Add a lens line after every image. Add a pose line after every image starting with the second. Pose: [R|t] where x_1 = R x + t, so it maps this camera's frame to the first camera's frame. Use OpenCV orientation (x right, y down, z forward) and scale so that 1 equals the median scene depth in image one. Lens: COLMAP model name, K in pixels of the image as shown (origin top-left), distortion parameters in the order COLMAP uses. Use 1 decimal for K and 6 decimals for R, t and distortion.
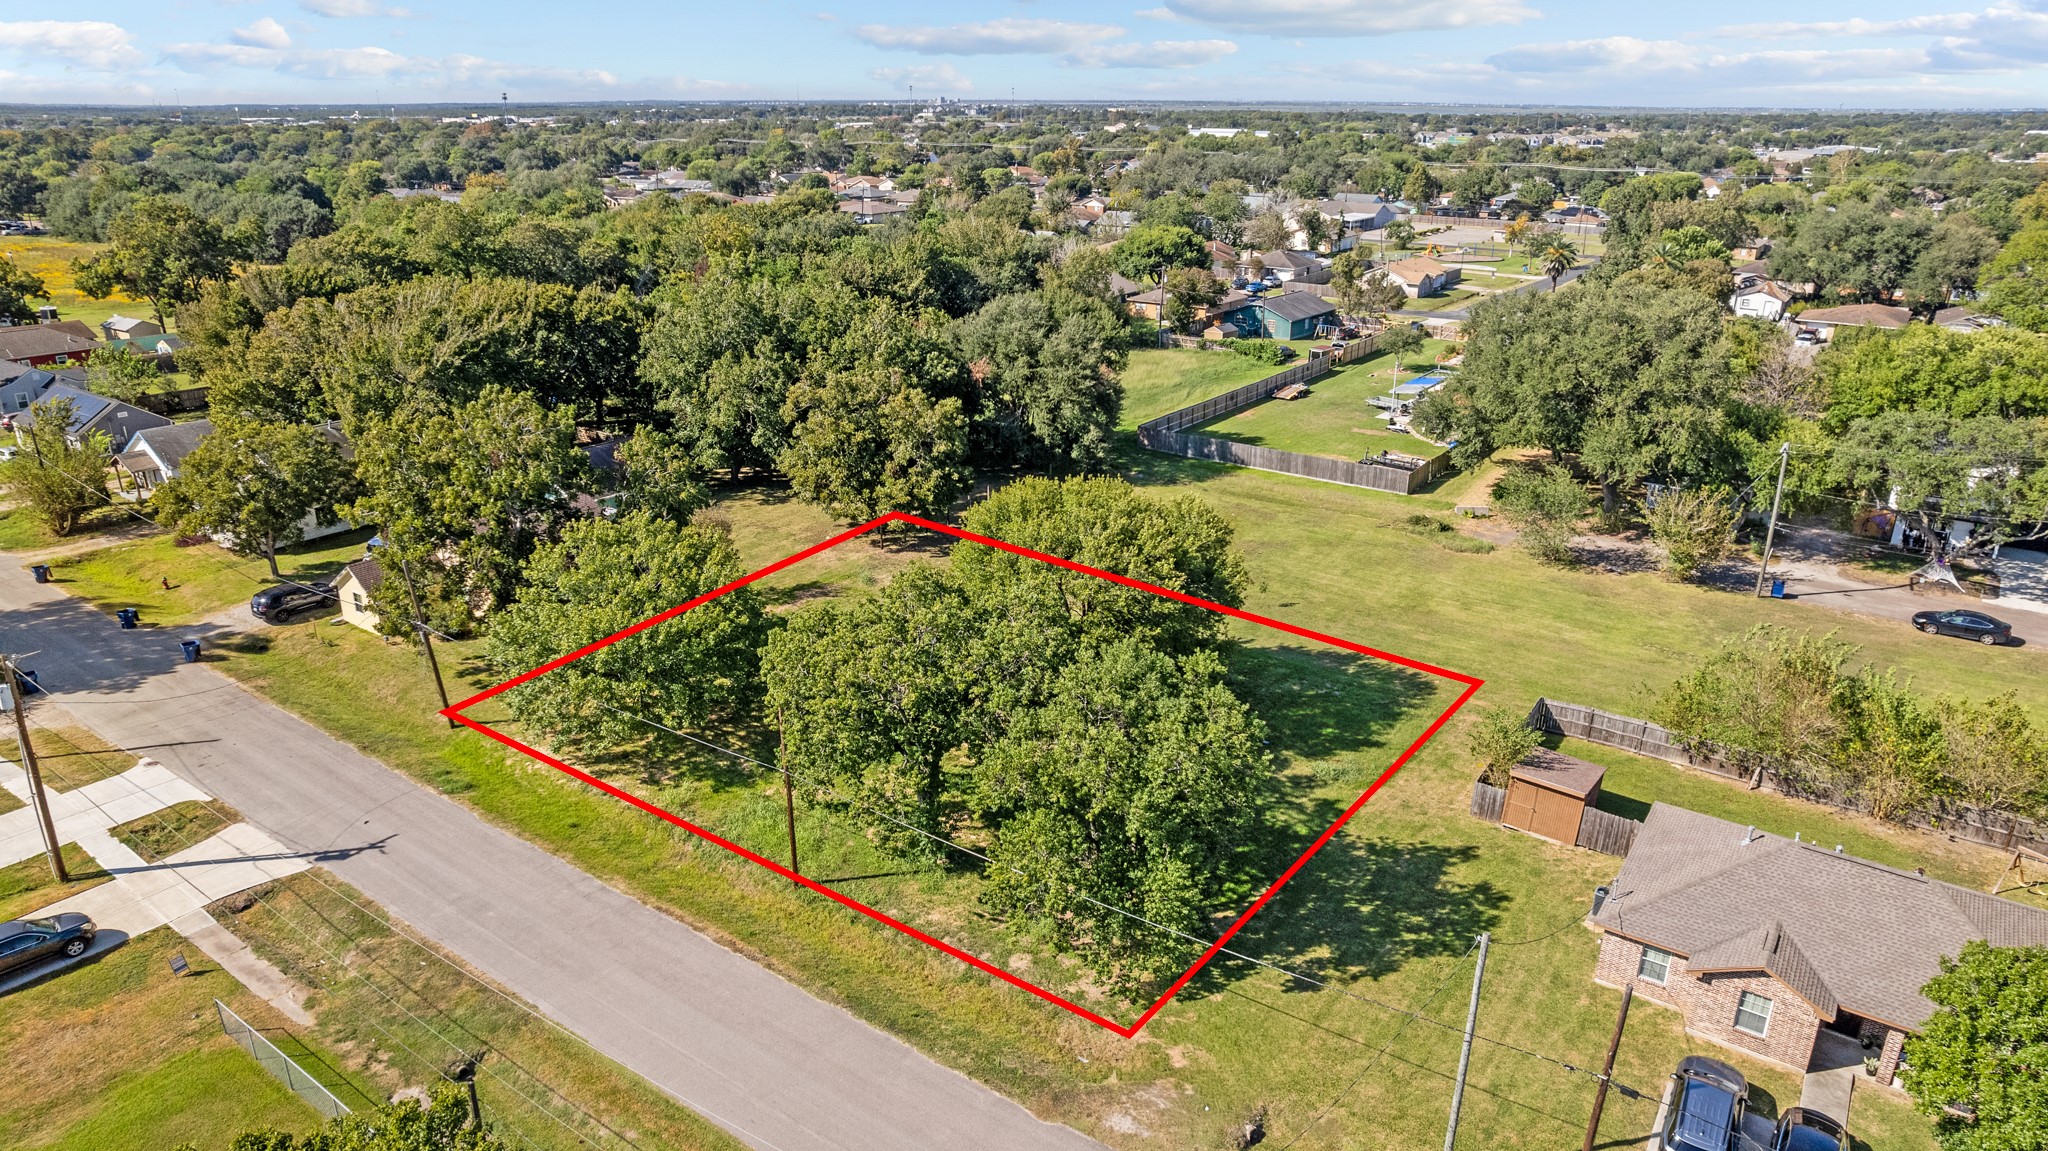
lens RADIAL K [[1315.7, 0, 1019.4], [0, 1315.7, 571.1], [0, 0, 1]] dist [-0.076320, 0.065447]
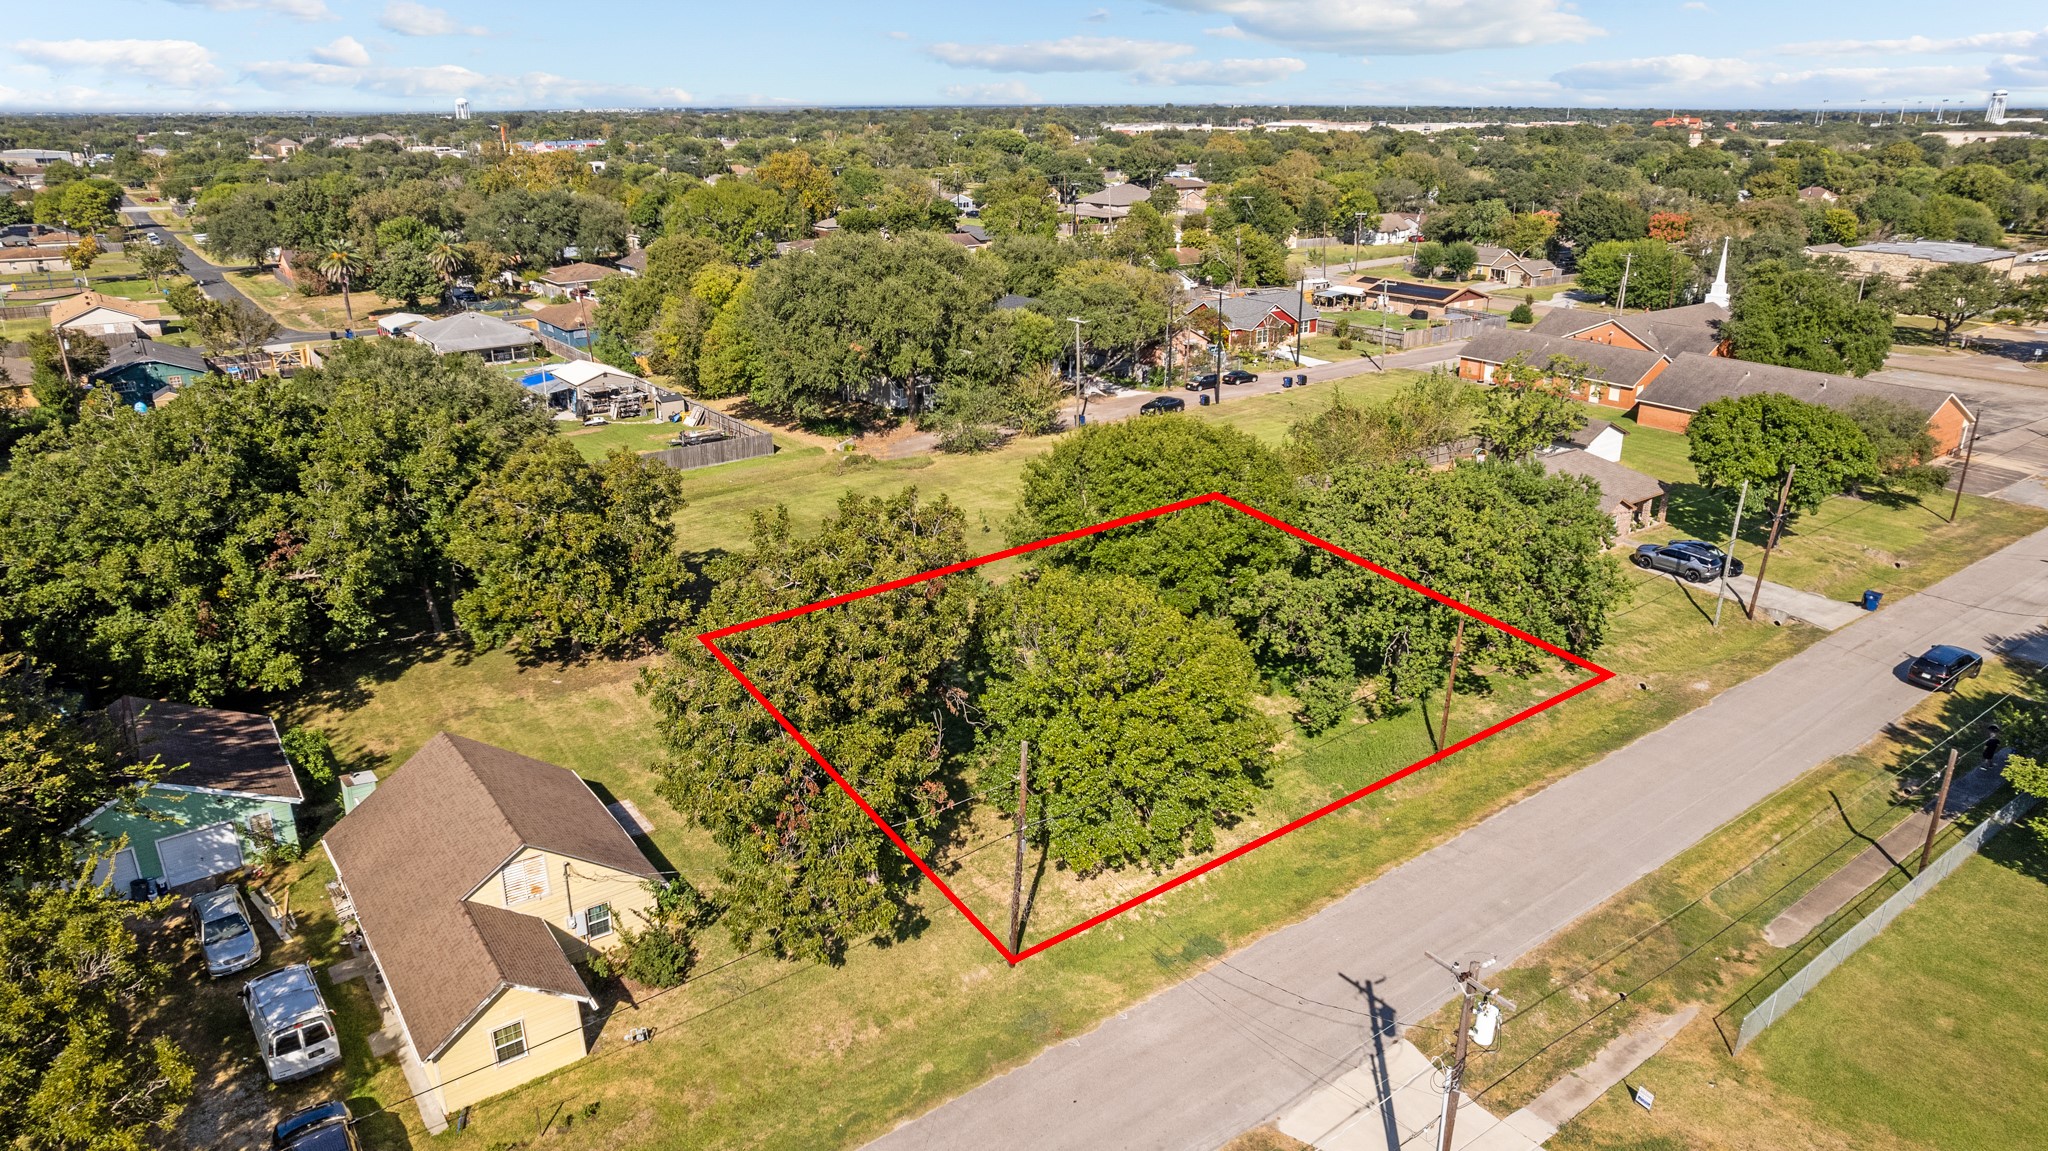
lens RADIAL K [[1306.6, 0, 1004.9], [0, 1306.6, 544.2], [0, 0, 1]] dist [-0.103891, 0.098494]
pose [[0.307873, -0.311115, 0.899123, -0.775391], [0.327121, 0.922025, 0.207029, -0.182711], [-0.893424, 0.230384, 0.385639, 0.533002]]
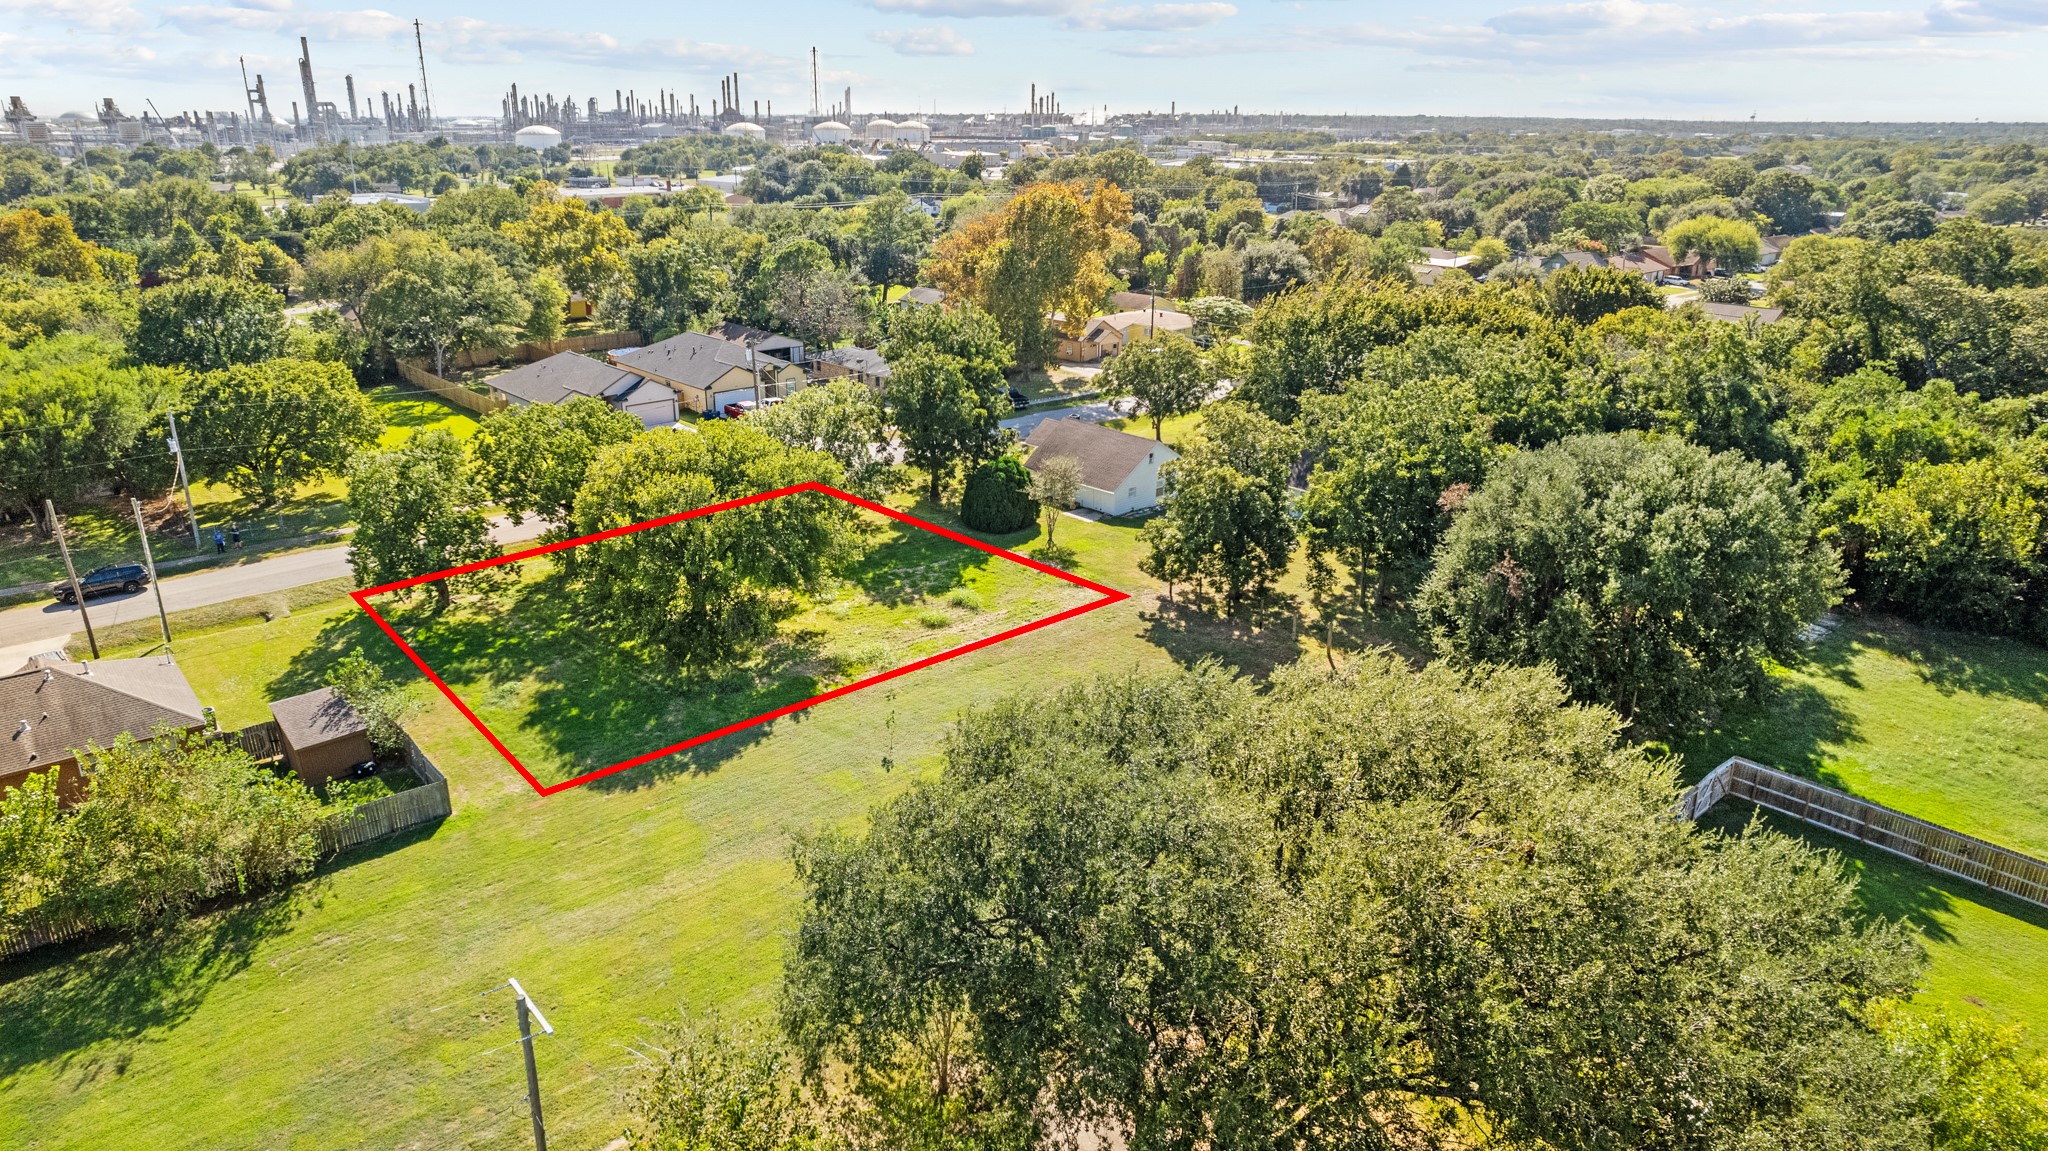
lens RADIAL K [[1306.0, 0, 1024.0], [0, 1306.0, 575.5], [0, 0, 1]] dist [-0.077990, 0.066685]
pose [[-0.221838, 0.325335, -0.919209, 0.821630], [-0.342080, 0.856816, 0.385808, -0.375840], [0.913110, 0.400030, -0.078783, 1.050408]]
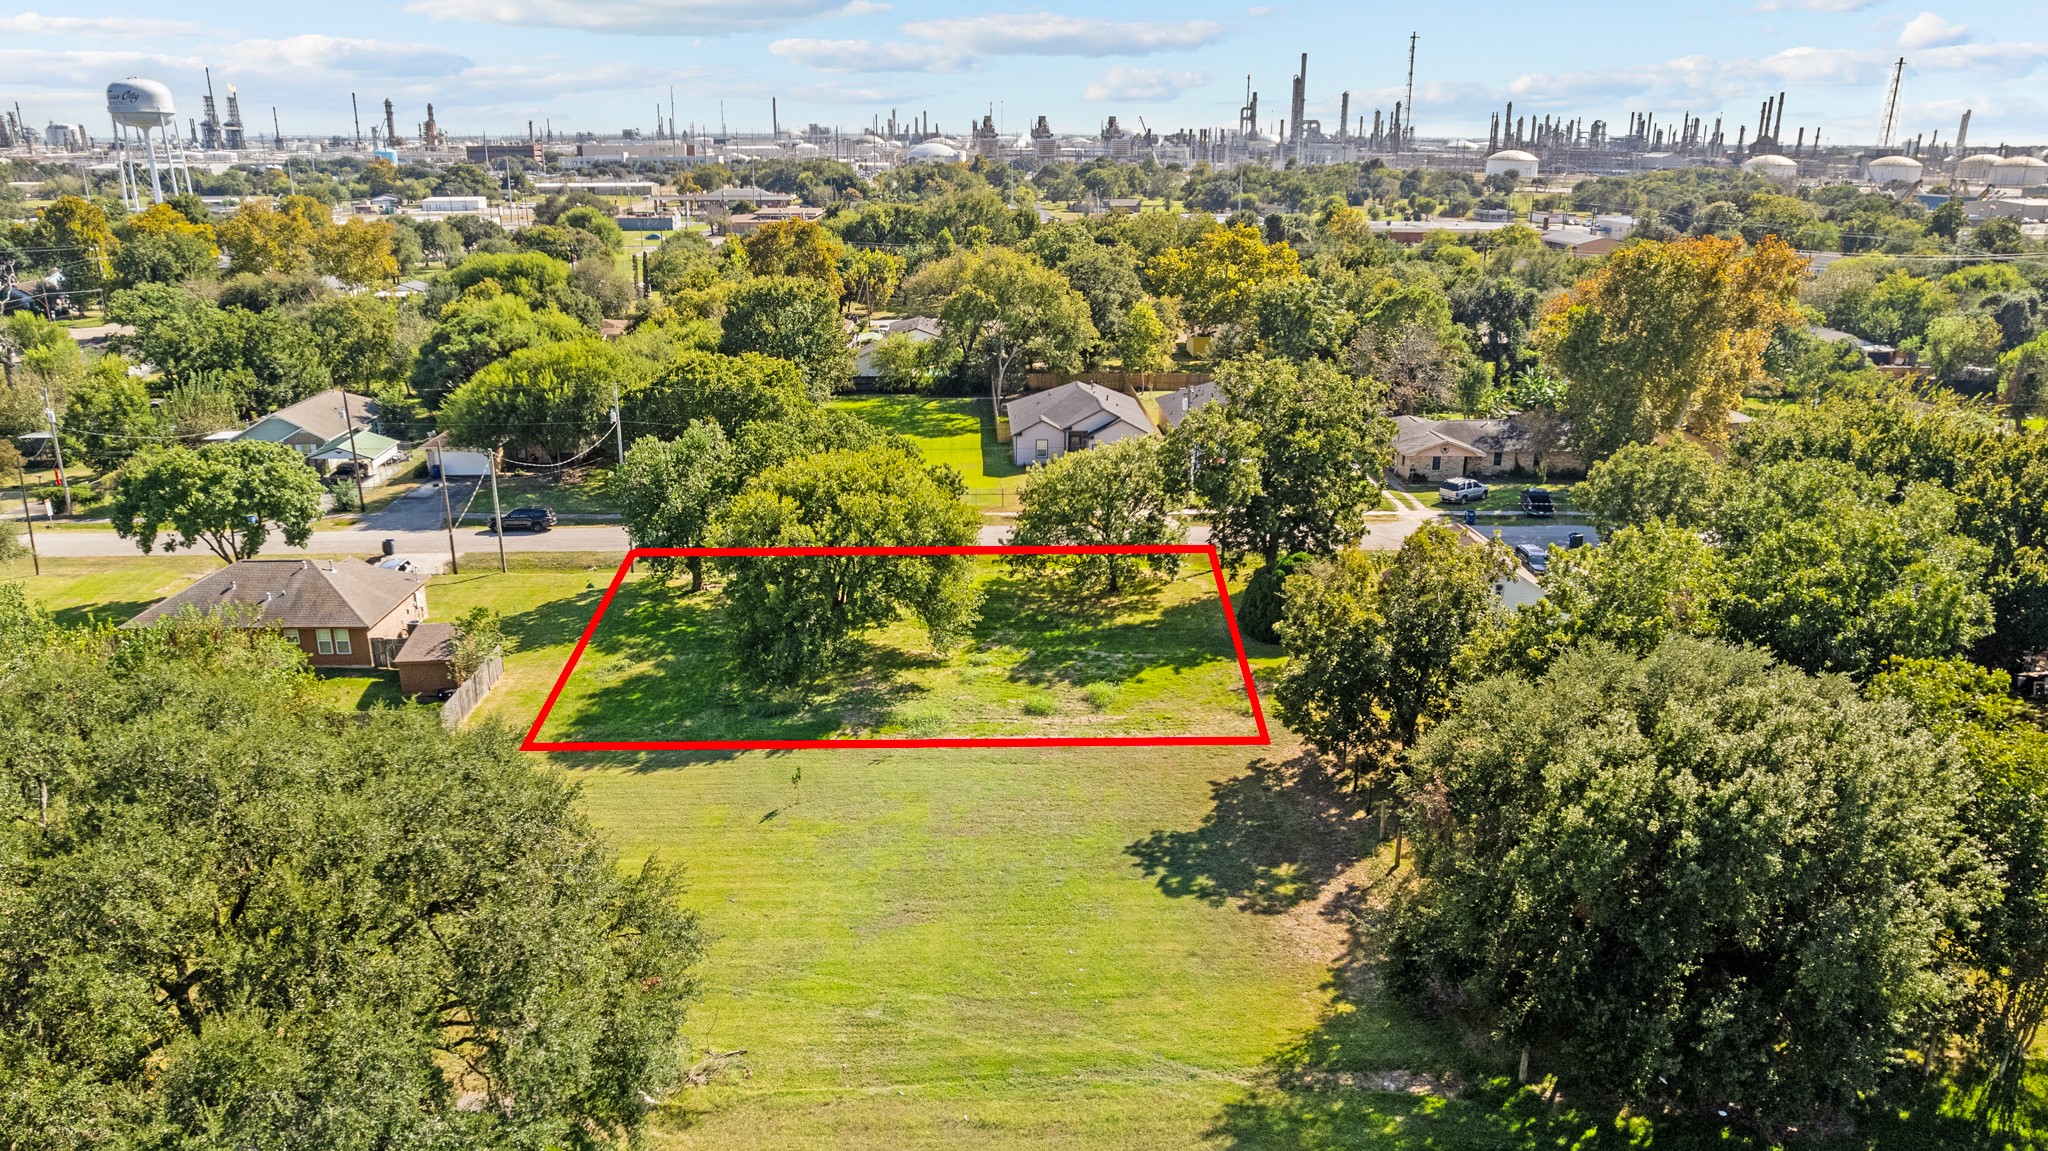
lens RADIAL K [[1500.0, 0, 1024.0], [0, 1500.0, 575.5], [0, 0, 1]] dist [-0.006079, 0.110715]
pose [[-0.786118, 0.169038, -0.594512, 0.551763], [-0.221149, 0.821271, 0.525935, -0.539102], [0.577158, 0.544923, -0.608233, 1.466079]]
